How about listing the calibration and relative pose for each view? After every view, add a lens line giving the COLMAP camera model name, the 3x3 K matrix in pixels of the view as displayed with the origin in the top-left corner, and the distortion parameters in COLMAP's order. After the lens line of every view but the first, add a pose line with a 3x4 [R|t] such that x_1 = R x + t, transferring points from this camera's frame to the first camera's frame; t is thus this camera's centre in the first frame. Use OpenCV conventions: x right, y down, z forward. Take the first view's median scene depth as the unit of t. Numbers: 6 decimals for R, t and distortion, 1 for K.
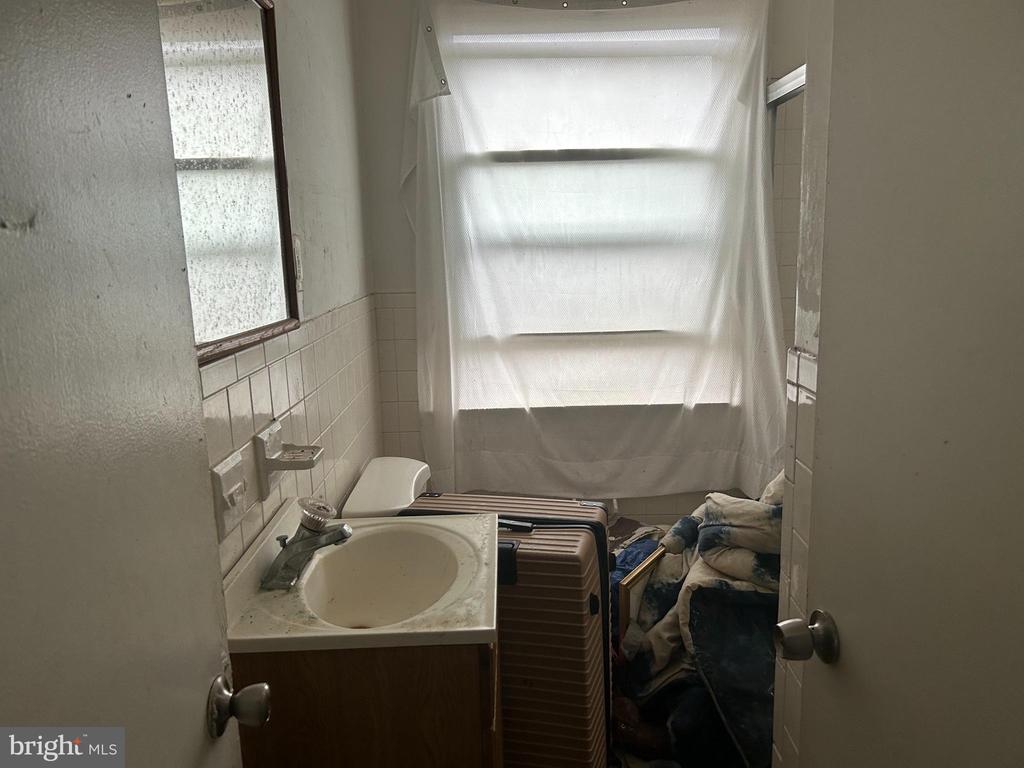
lens RADIAL K [[769.1, 0, 512.0], [0, 769.1, 384.0], [0, 0, 1]] dist [0.033623, -0.011700]
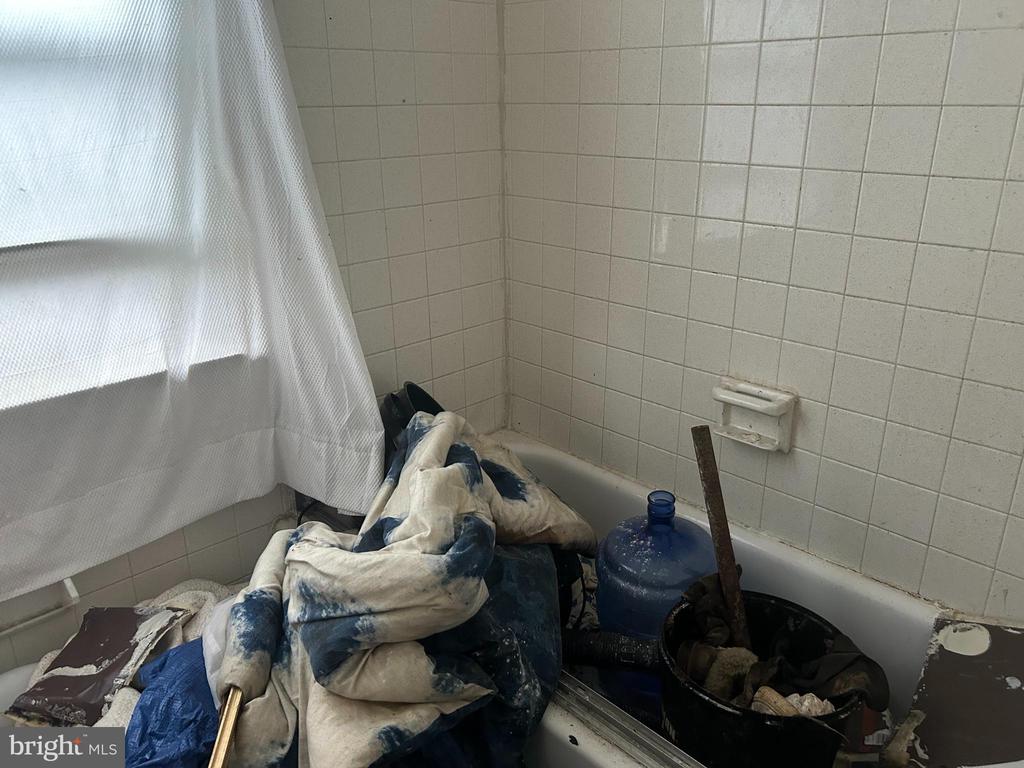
lens RADIAL K [[769.1, 0, 512.0], [0, 769.1, 384.0], [0, 0, 1]] dist [0.033623, -0.011700]
pose [[0.713109, -0.228036, 0.662929, 0.032261], [0.120537, 0.971419, 0.204491, -0.050171], [-0.690613, -0.065917, 0.720214, 0.453561]]
